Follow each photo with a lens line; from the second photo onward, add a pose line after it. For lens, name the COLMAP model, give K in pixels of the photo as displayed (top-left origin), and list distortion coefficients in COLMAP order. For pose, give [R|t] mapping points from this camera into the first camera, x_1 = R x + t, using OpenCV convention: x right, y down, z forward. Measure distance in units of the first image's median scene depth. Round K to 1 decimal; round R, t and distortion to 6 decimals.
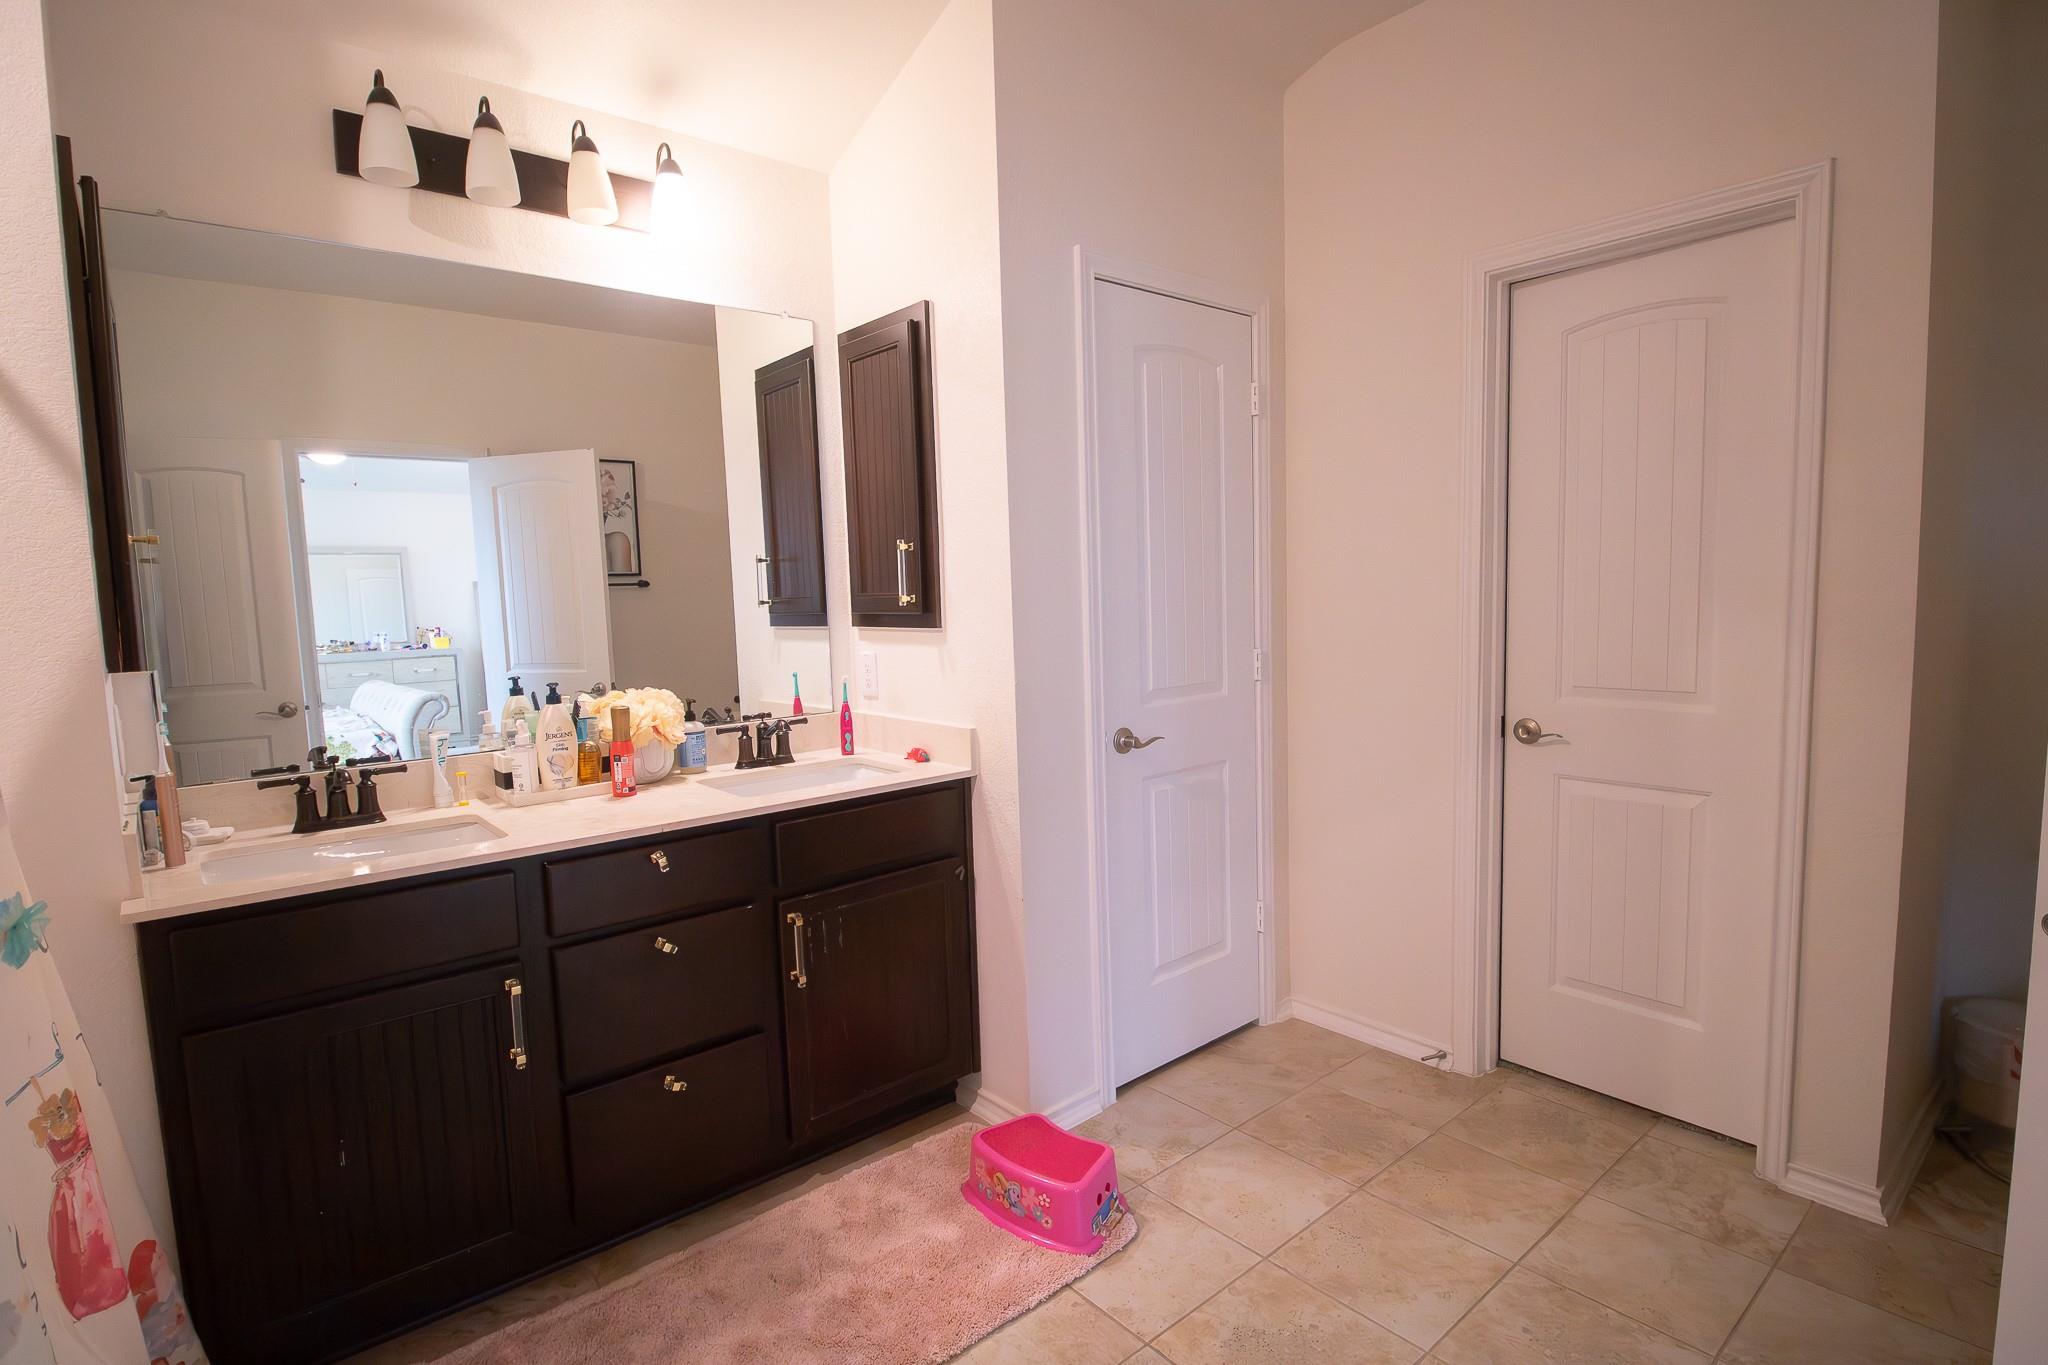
lens RADIAL K [[1003.4, 0, 1055.6], [0, 1003.4, 692.6], [0, 0, 1]] dist [0.001553, -0.007840]
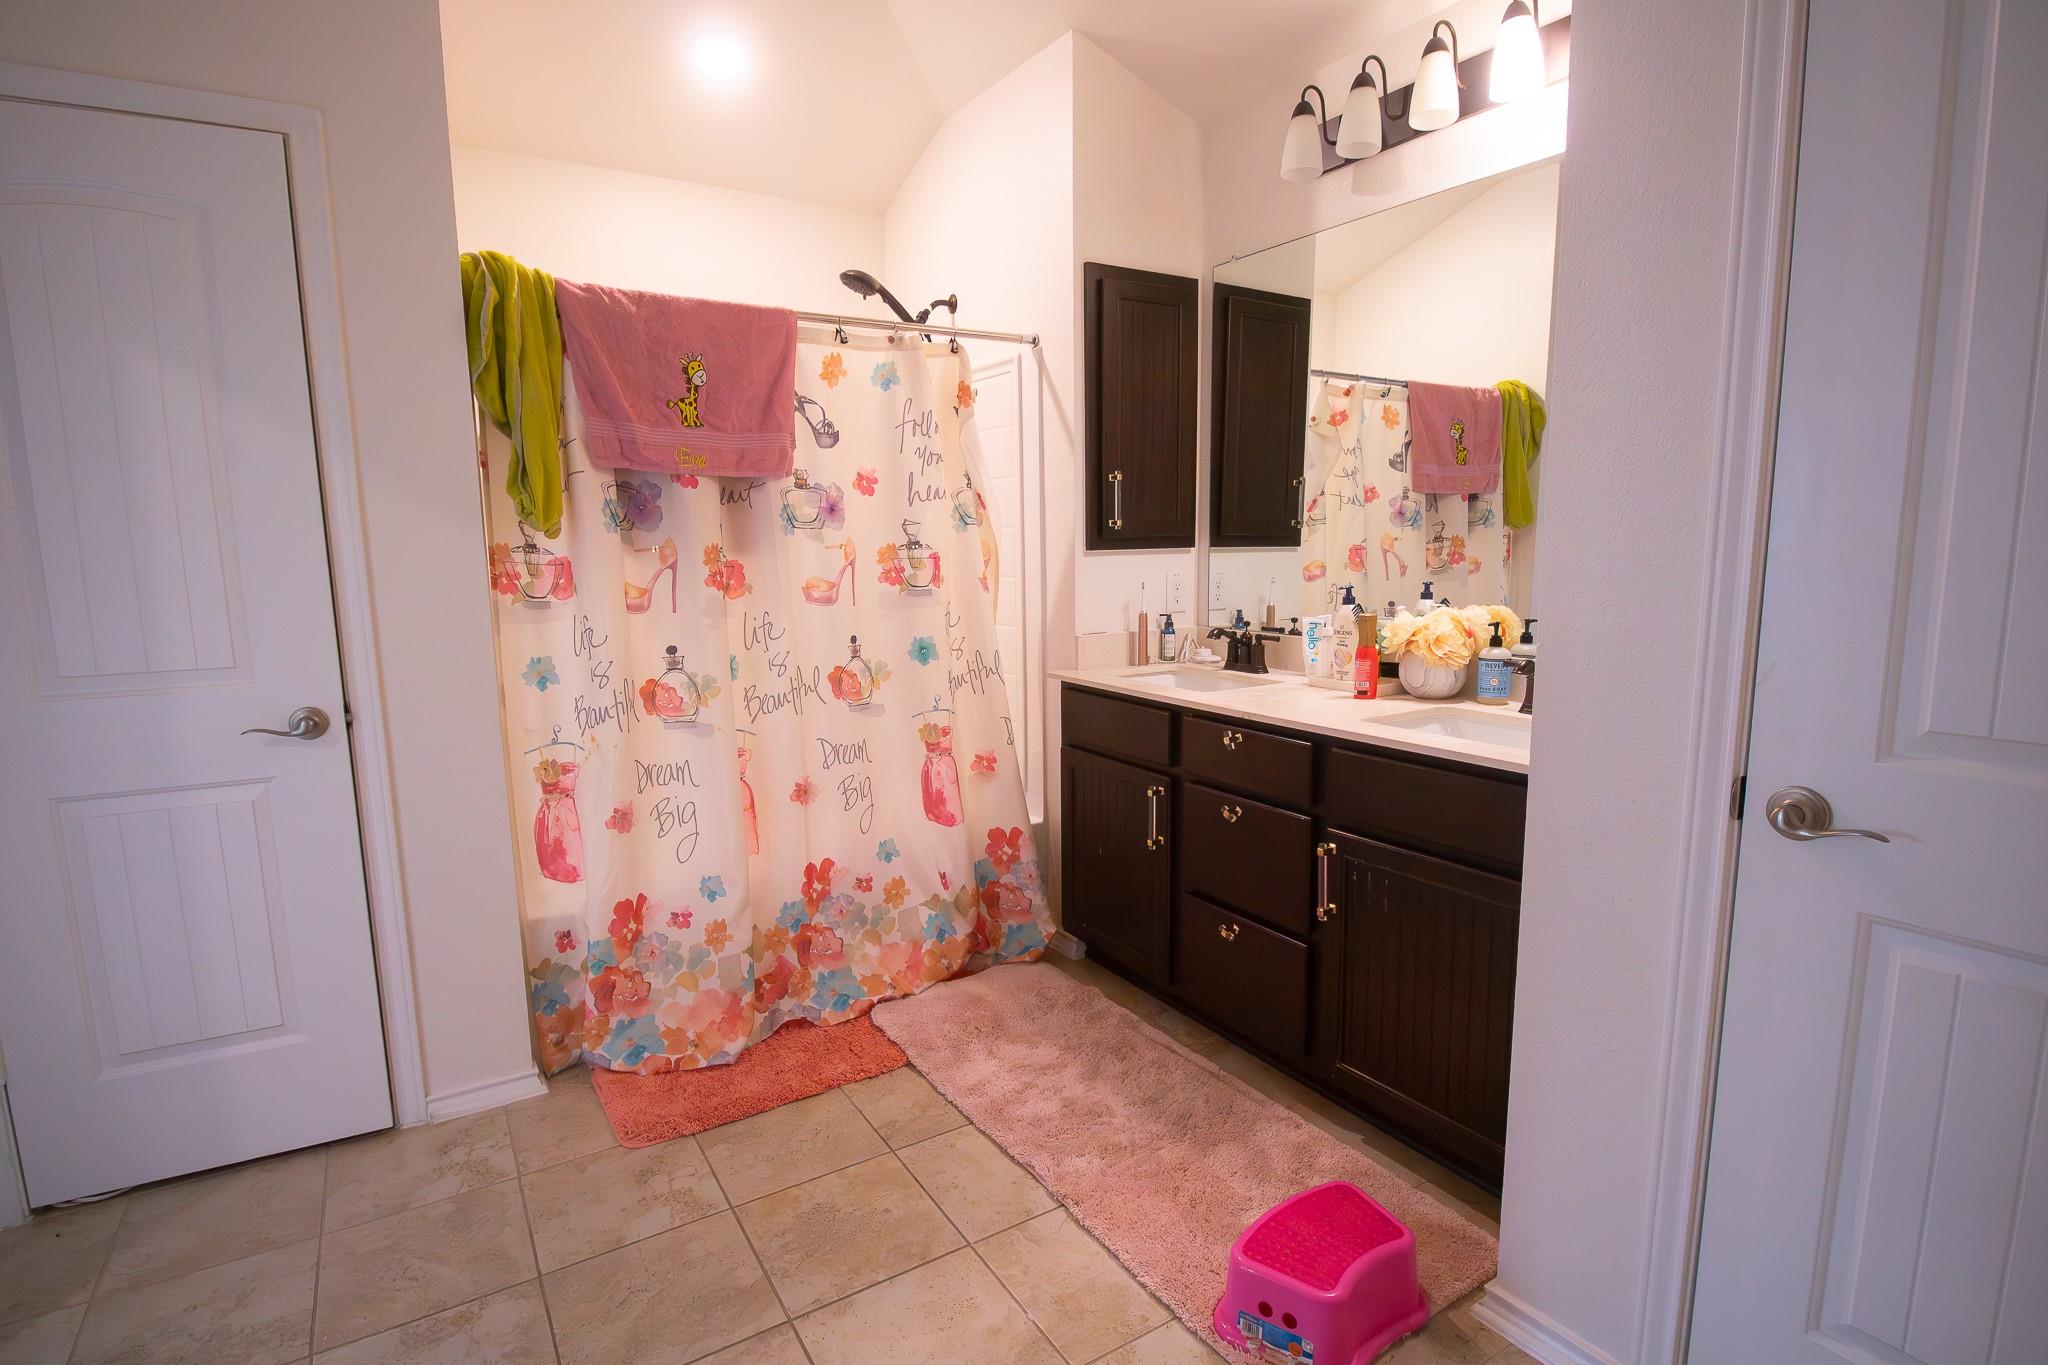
lens RADIAL K [[994.2, 0, 1034.6], [0, 994.2, 690.8], [0, 0, 1]] dist [0.000644, -0.014778]
pose [[-0.131285, 0.177280, -0.975365, 0.753698], [-0.088409, 0.977866, 0.189634, -0.085381], [0.987395, 0.111127, -0.112706, 0.899471]]
